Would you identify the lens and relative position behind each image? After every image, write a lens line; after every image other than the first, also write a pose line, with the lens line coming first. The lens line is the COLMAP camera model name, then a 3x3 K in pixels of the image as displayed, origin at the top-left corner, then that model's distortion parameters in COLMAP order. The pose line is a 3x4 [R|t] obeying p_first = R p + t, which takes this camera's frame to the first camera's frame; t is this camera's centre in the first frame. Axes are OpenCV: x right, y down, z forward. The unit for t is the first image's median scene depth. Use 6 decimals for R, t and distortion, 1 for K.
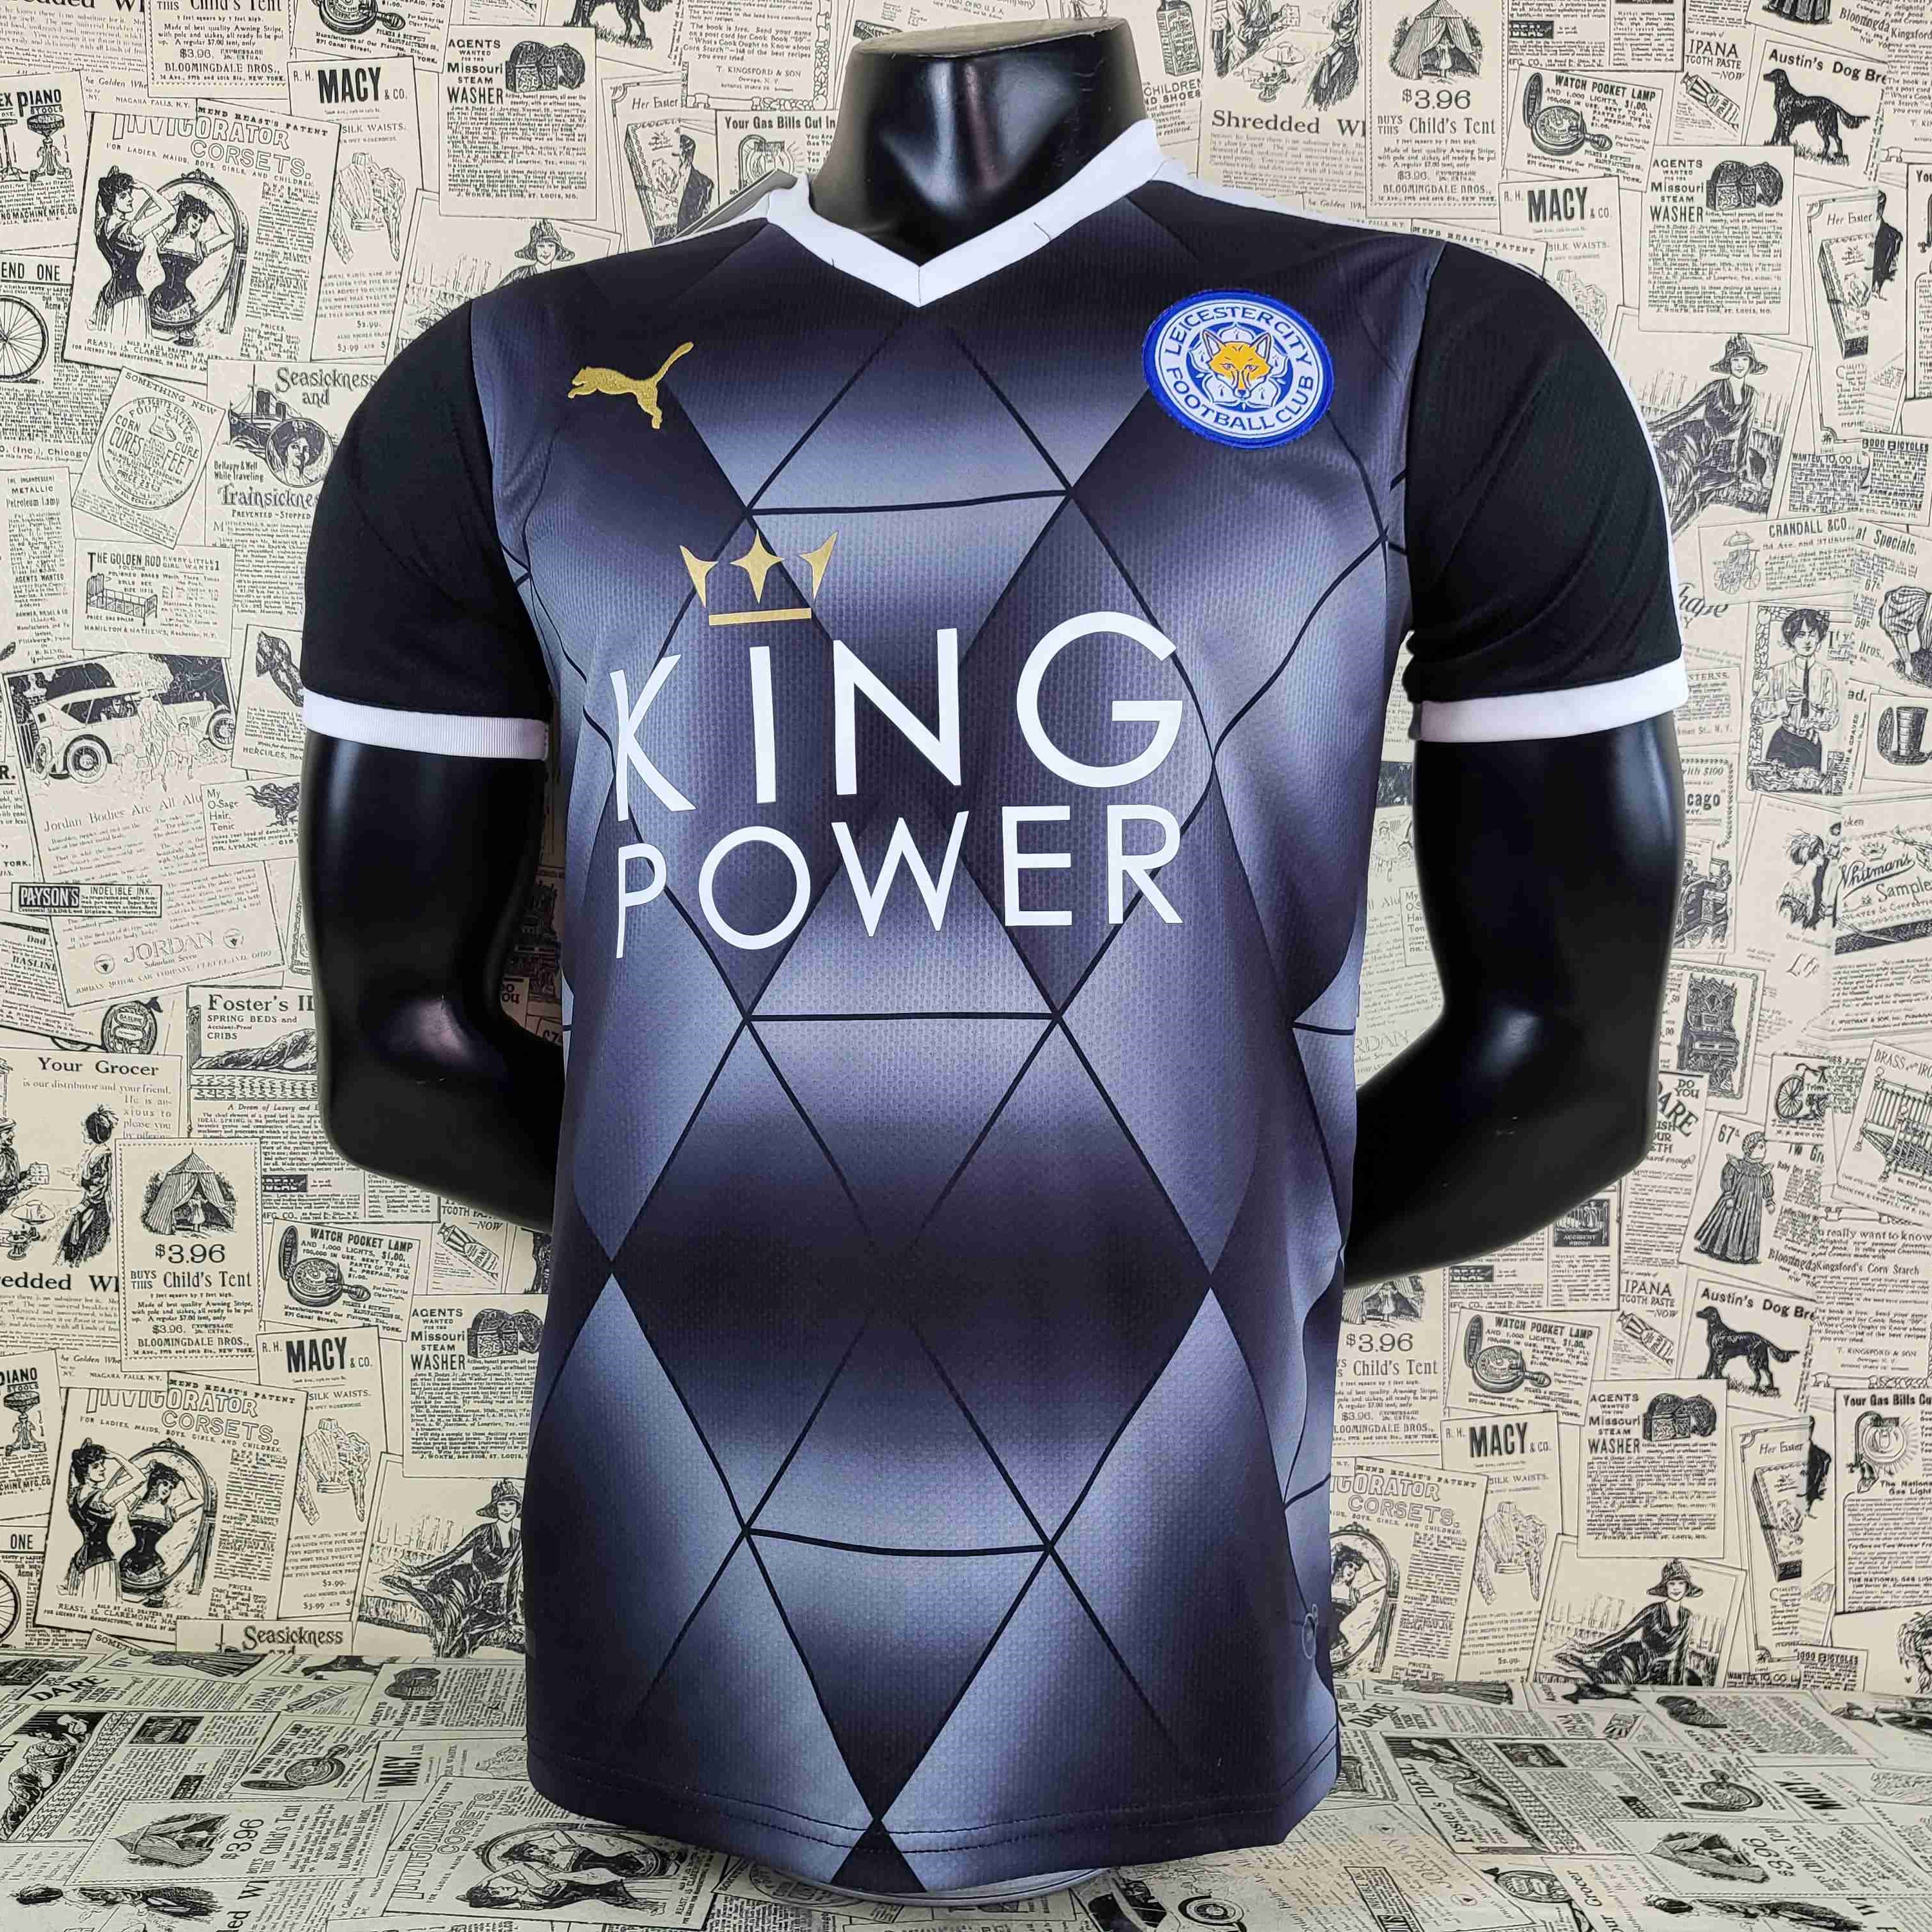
lens RADIAL K [[1794.2, 0, 934.9], [0, 1794.2, 962.9], [0, 0, 1]] dist [0.011777, 0.065898]
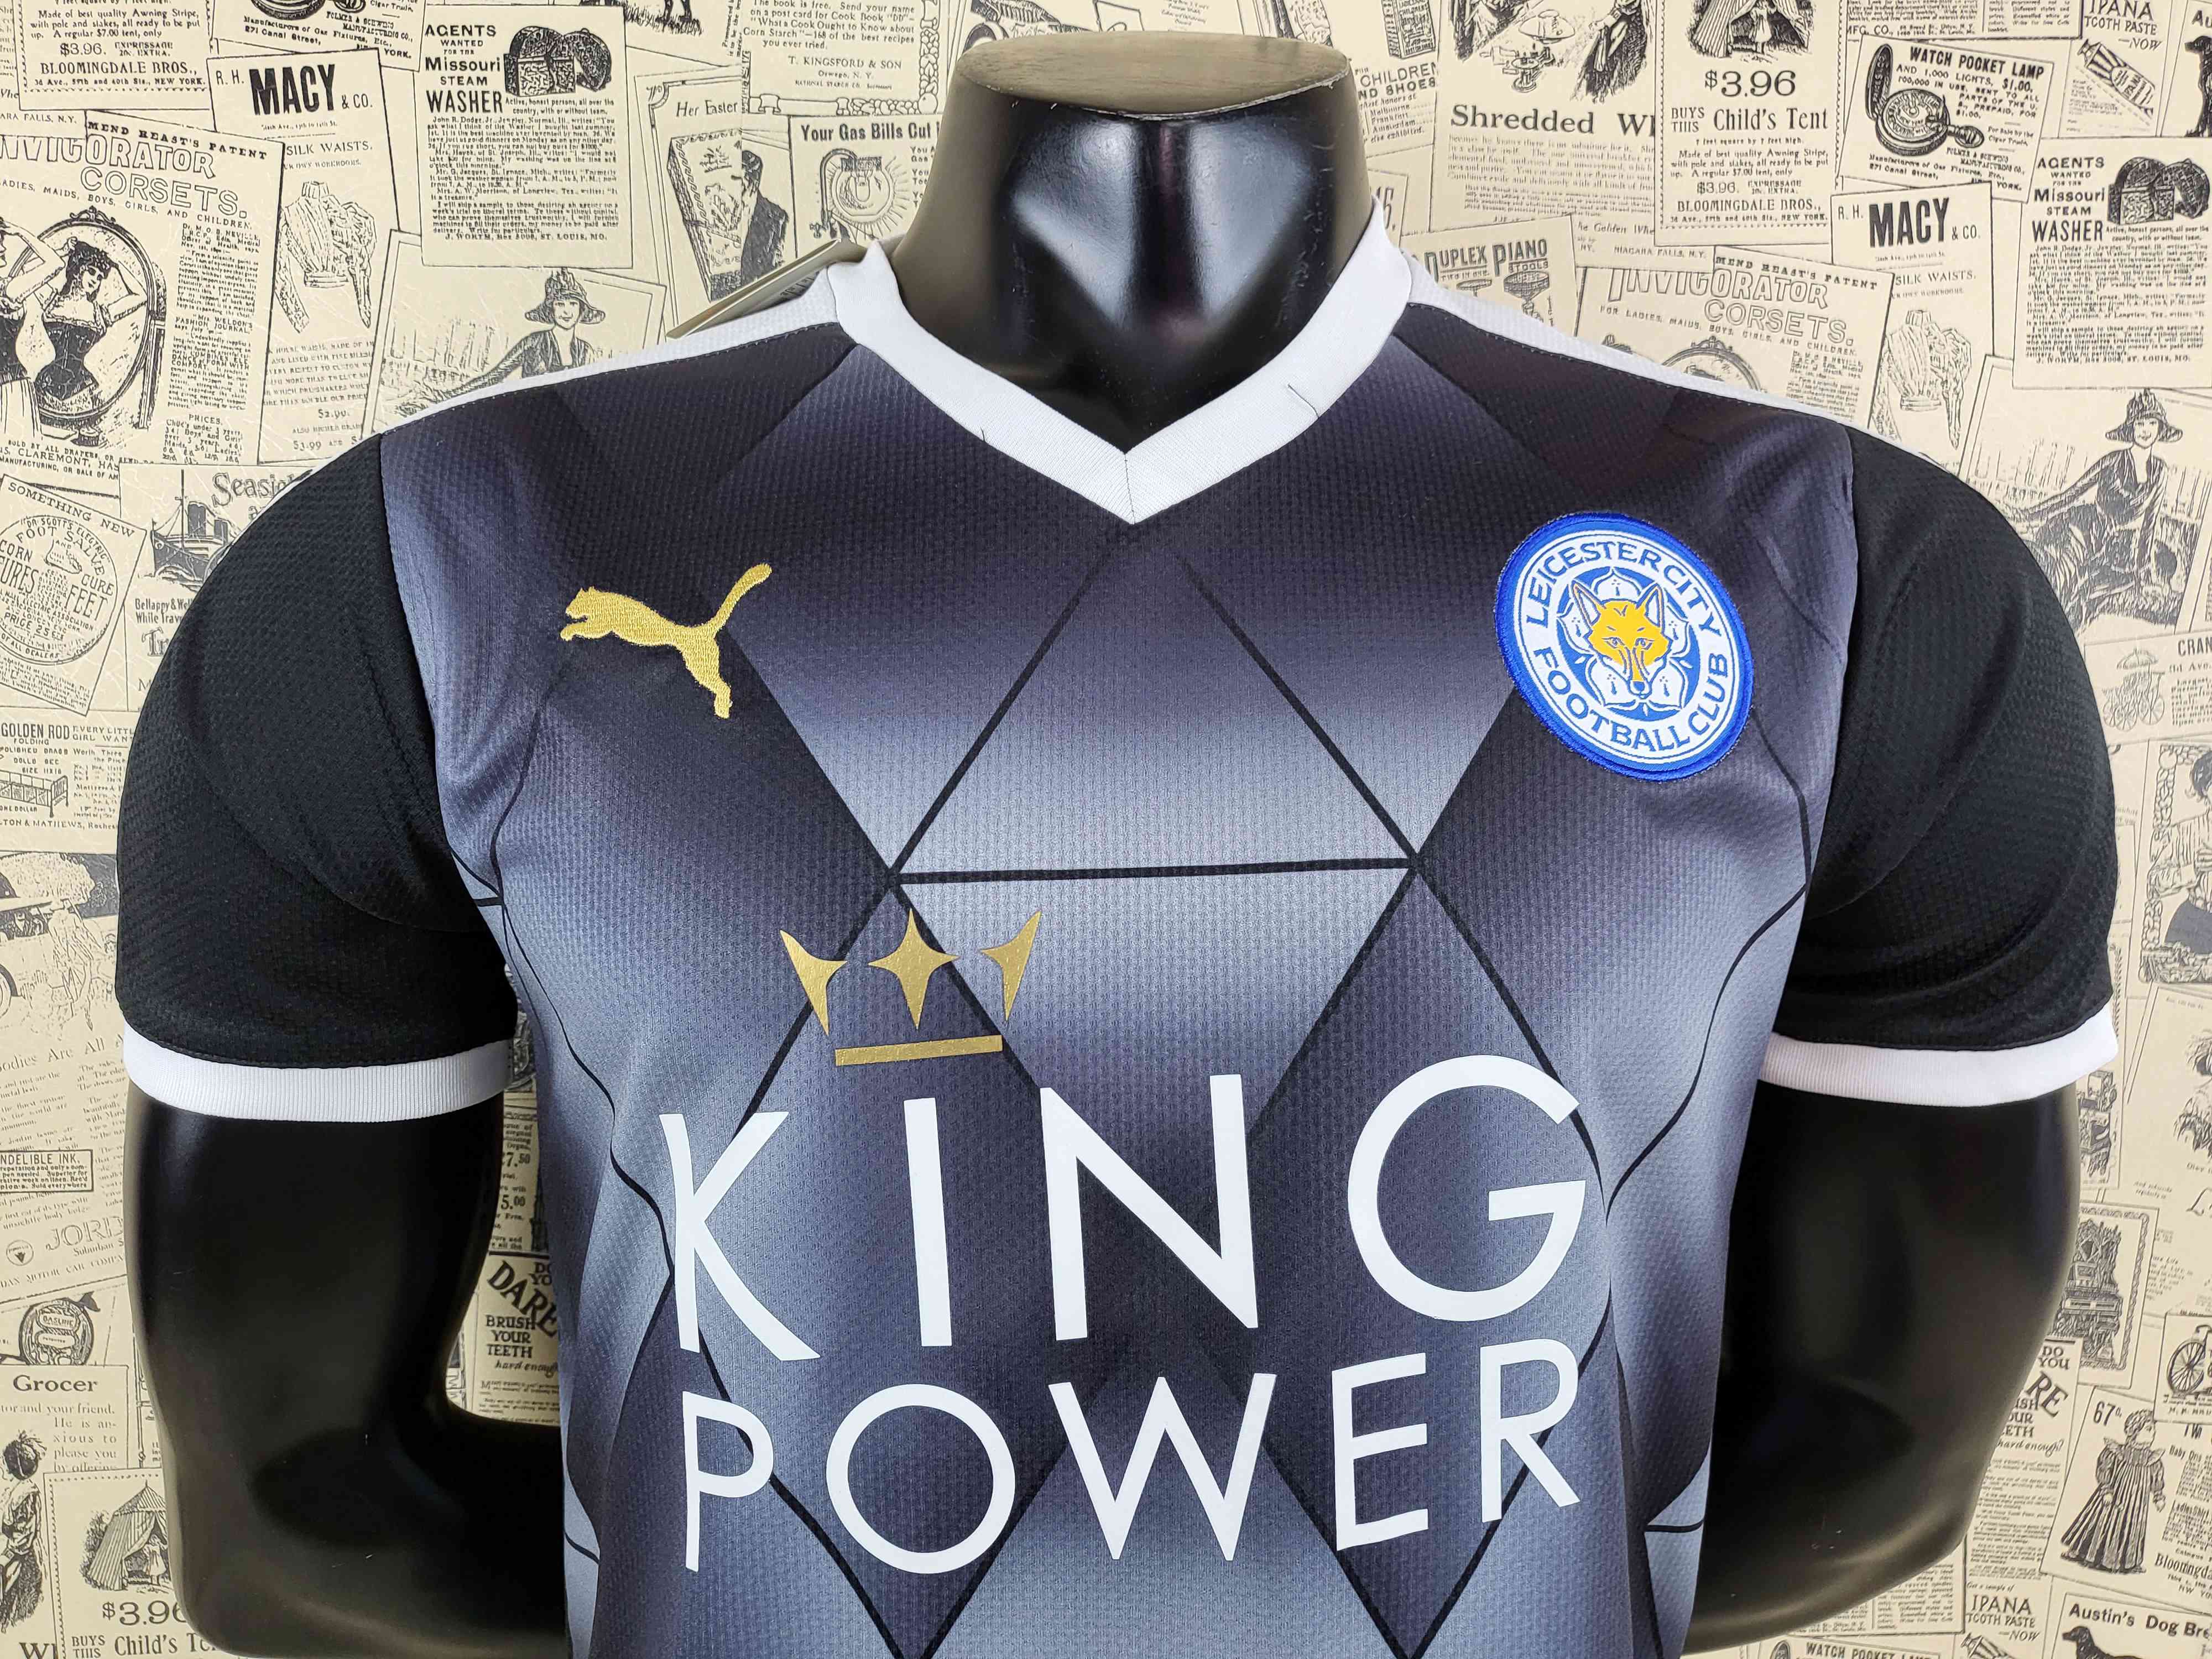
lens RADIAL K [[1608.4, 0, 1069.5], [0, 1608.4, 908.4], [0, 0, 1]] dist [0.020772, 0.029355]
pose [[0.999896, -0.014213, -0.002556, -0.007660], [0.014322, 0.998670, 0.049528, -0.171128], [0.001849, -0.049559, 0.998769, 0.304387]]
